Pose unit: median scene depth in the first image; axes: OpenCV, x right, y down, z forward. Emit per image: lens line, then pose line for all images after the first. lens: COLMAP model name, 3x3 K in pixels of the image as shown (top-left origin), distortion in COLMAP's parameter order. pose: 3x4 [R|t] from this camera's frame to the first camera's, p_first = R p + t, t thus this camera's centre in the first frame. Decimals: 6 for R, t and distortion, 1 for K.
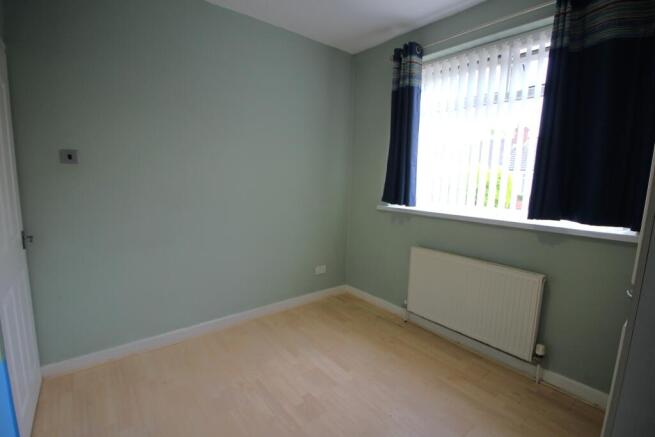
lens RADIAL K [[298.8, 0, 327.5], [0, 298.8, 218.5], [0, 0, 1]] dist [0.000578, -0.000099]
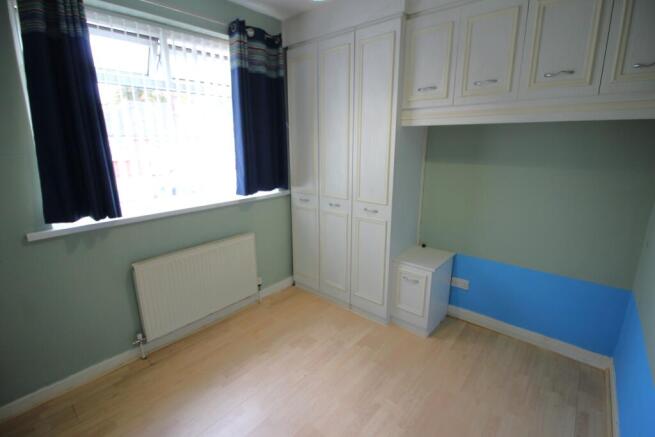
lens RADIAL K [[298.8, 0, 327.5], [0, 298.8, 218.5], [0, 0, 1]] dist [0.000578, -0.000099]
pose [[-0.160676, -0.274670, 0.948019, -0.591322], [0.134535, 0.945439, 0.296724, -0.218890], [-0.977795, 0.175218, -0.114957, 0.717037]]
